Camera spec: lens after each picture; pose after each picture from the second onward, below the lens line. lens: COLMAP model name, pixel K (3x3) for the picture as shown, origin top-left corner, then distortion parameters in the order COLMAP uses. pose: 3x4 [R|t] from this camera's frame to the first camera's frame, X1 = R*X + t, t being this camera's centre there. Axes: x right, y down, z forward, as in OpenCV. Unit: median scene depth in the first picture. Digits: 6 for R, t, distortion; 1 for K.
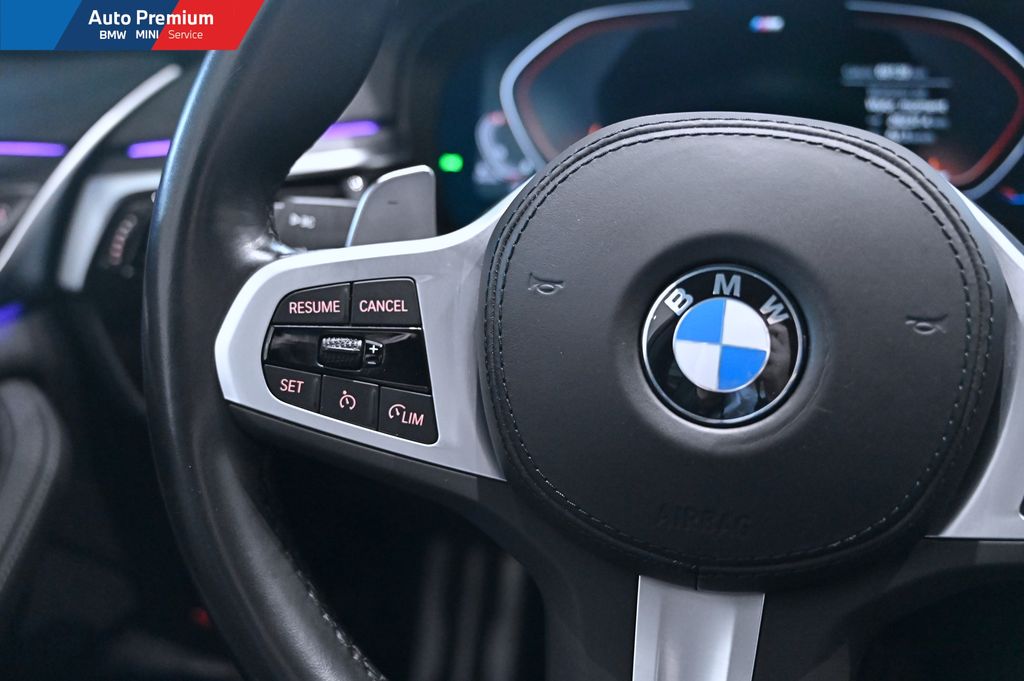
lens RADIAL K [[1064.6, 0, 510.7], [0, 1064.6, 325.8], [0, 0, 1]] dist [-0.011167, 0.000000]
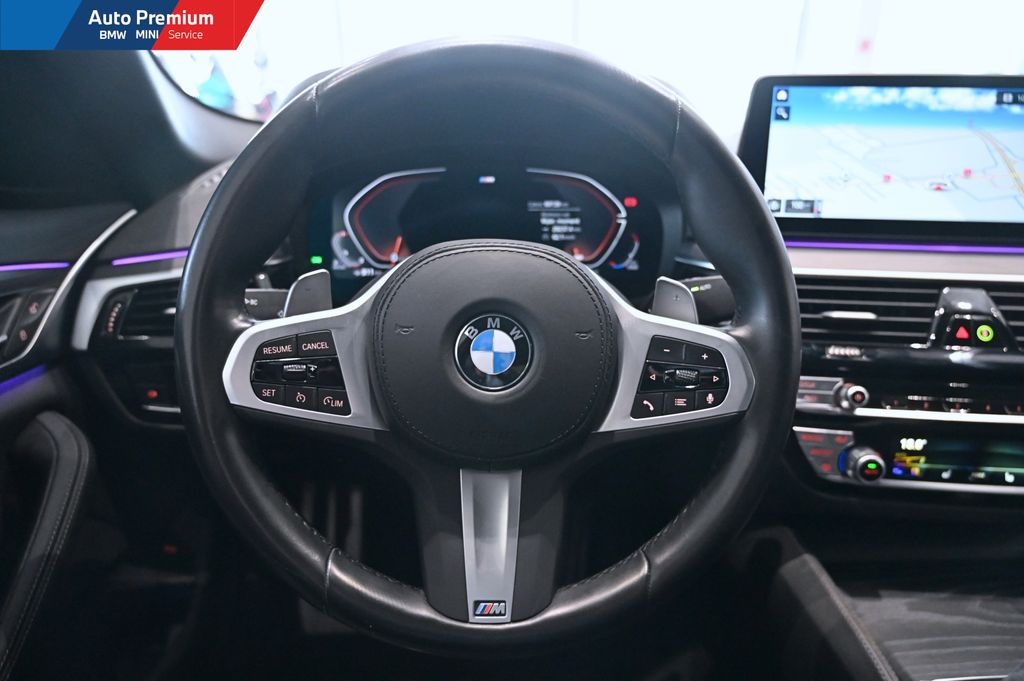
lens RADIAL K [[674.4, 0, 498.1], [0, 674.4, 319.0], [0, 0, 1]] dist [-0.015414, 0.006264]
pose [[0.962413, -0.070943, 0.262160, -0.118236], [0.080069, 0.996494, -0.024278, -0.011398], [-0.259518, 0.044356, 0.964719, -0.247014]]
